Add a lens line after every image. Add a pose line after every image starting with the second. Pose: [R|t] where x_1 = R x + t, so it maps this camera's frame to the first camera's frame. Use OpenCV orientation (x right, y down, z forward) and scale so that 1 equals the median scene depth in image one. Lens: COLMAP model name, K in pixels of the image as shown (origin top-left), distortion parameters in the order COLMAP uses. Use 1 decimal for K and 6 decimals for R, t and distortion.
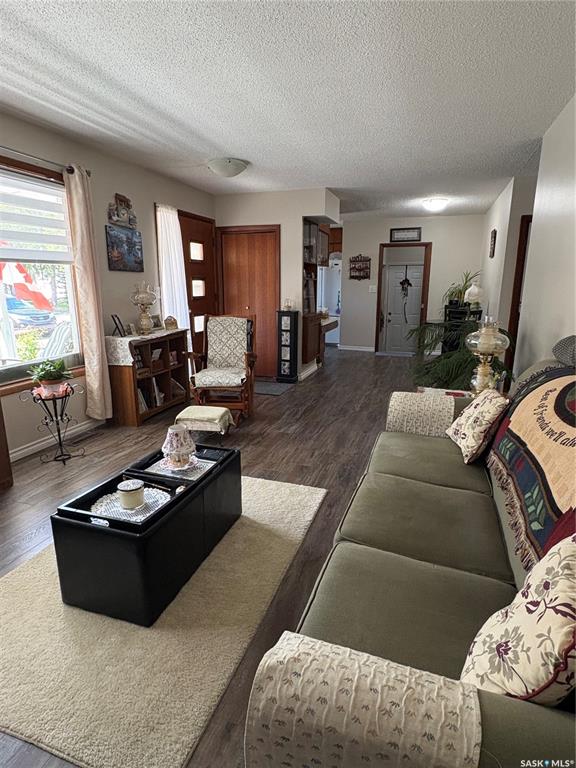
lens RADIAL K [[421.7, 0, 290.6], [0, 421.7, 382.7], [0, 0, 1]] dist [0.002592, -0.000296]
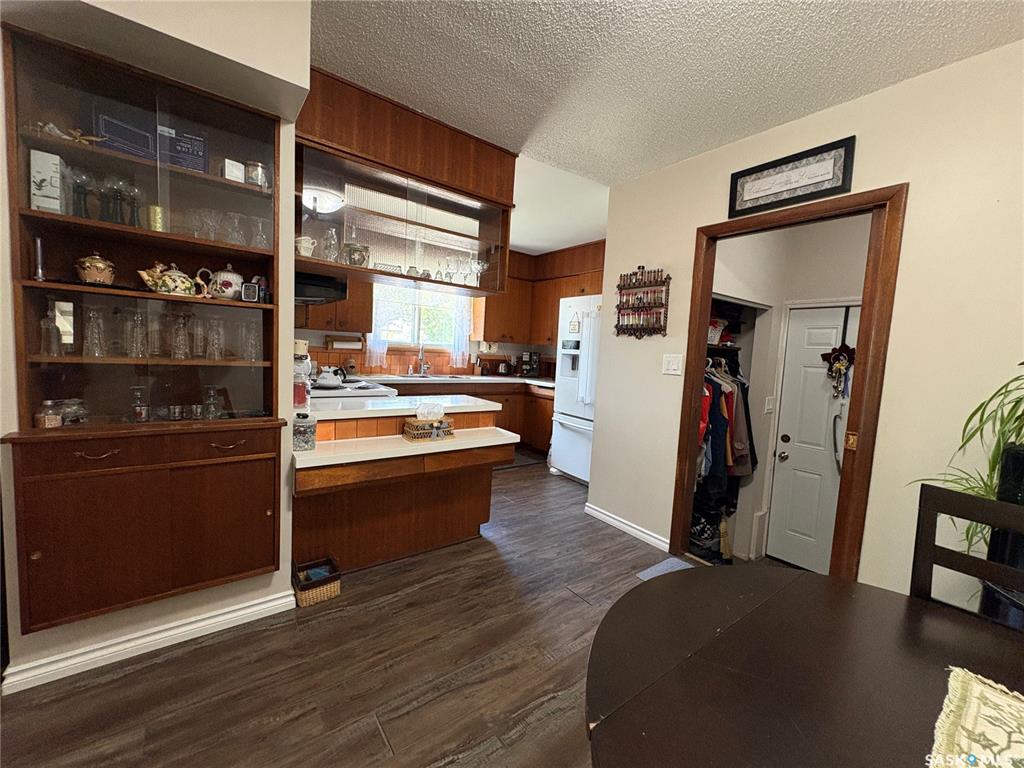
lens RADIAL K [[407.2, 0, 512.2], [0, 407.2, 384.3], [0, 0, 1]] dist [0.002810, -0.000177]
pose [[0.819734, 0.091192, -0.565438, 0.276341], [-0.182140, 0.977498, -0.106407, -0.150370], [0.543011, 0.190214, 0.817898, 0.674864]]
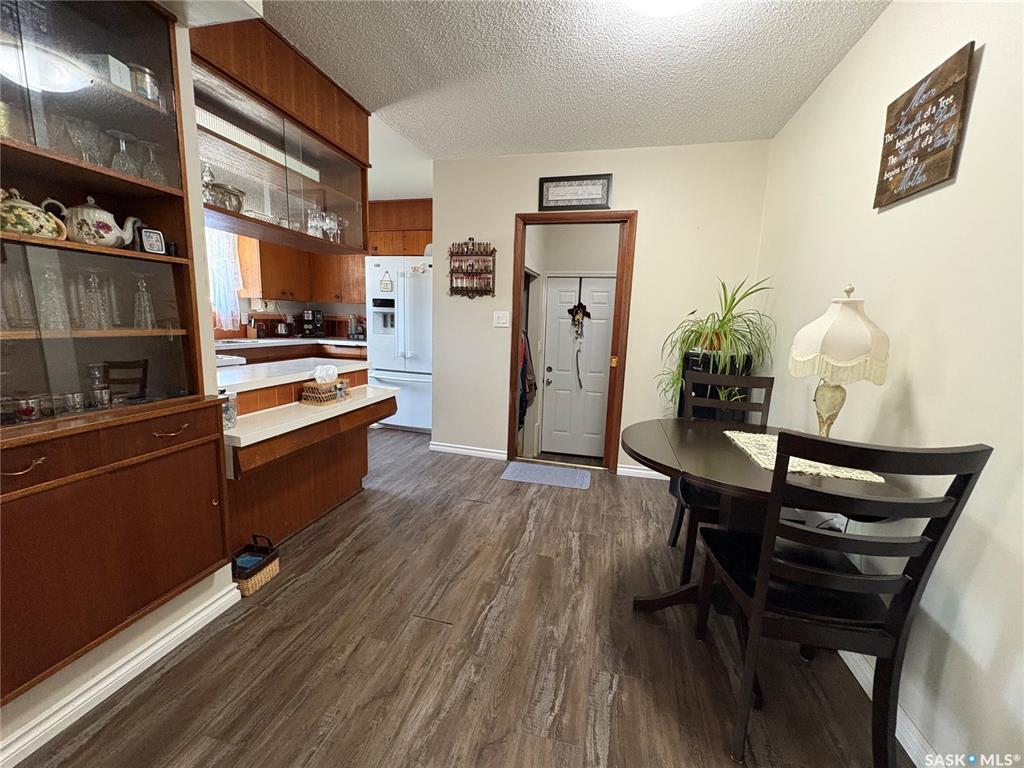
lens RADIAL K [[407.2, 0, 511.3], [0, 407.2, 383.8], [0, 0, 1]] dist [0.002810, -0.000177]
pose [[0.996813, 0.022678, 0.076478, 0.175788], [-0.017238, 0.997323, -0.071067, -0.127162], [-0.077885, 0.069522, 0.994535, 0.591185]]
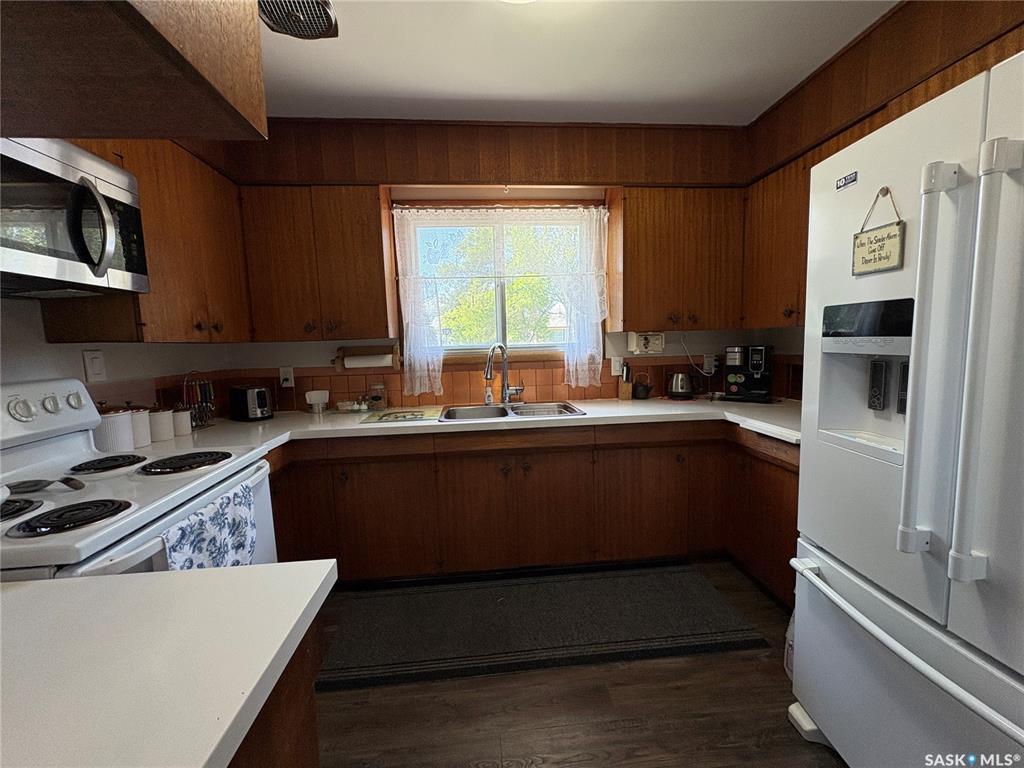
lens RADIAL K [[407.2, 0, 510.8], [0, 407.2, 382.4], [0, 0, 1]] dist [0.002810, -0.000177]
pose [[0.390348, 0.079662, -0.917214, 0.130779], [-0.181390, 0.983377, 0.008213, -0.222776], [0.902622, 0.163167, 0.398309, 0.954267]]
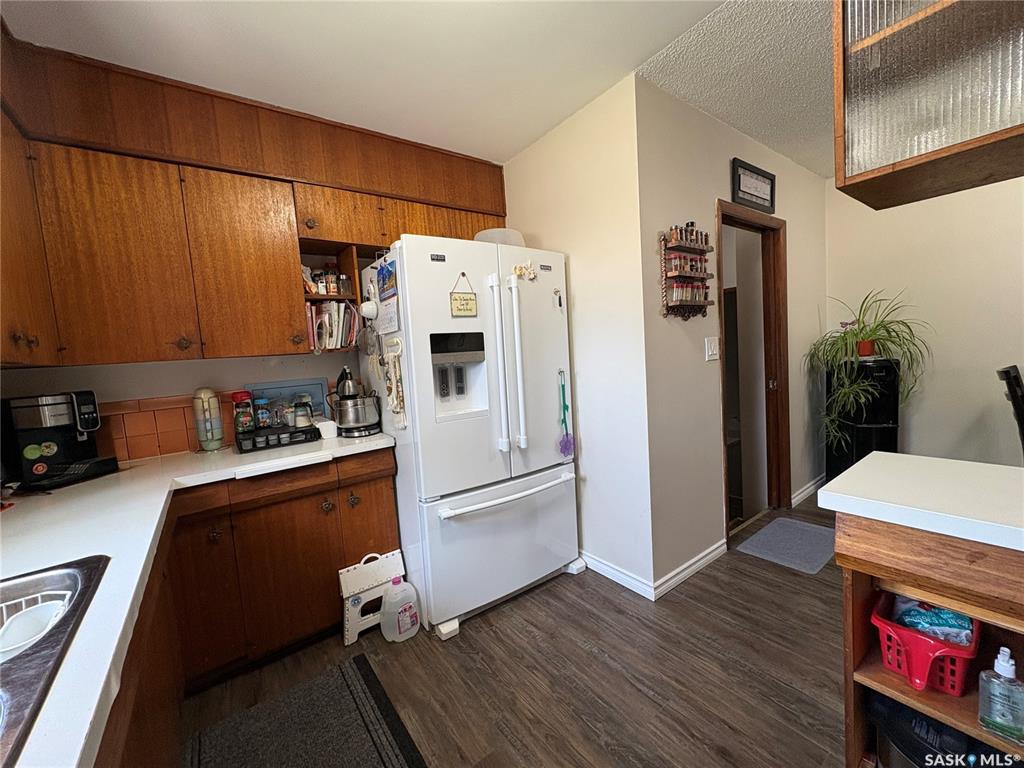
lens RADIAL K [[407.2, 0, 514.9], [0, 407.2, 382.9], [0, 0, 1]] dist [0.002810, -0.000177]
pose [[0.572190, -0.103780, 0.813528, -0.116785], [0.253714, 0.965700, -0.055257, -0.219764], [-0.779889, 0.238021, 0.578894, 0.954608]]
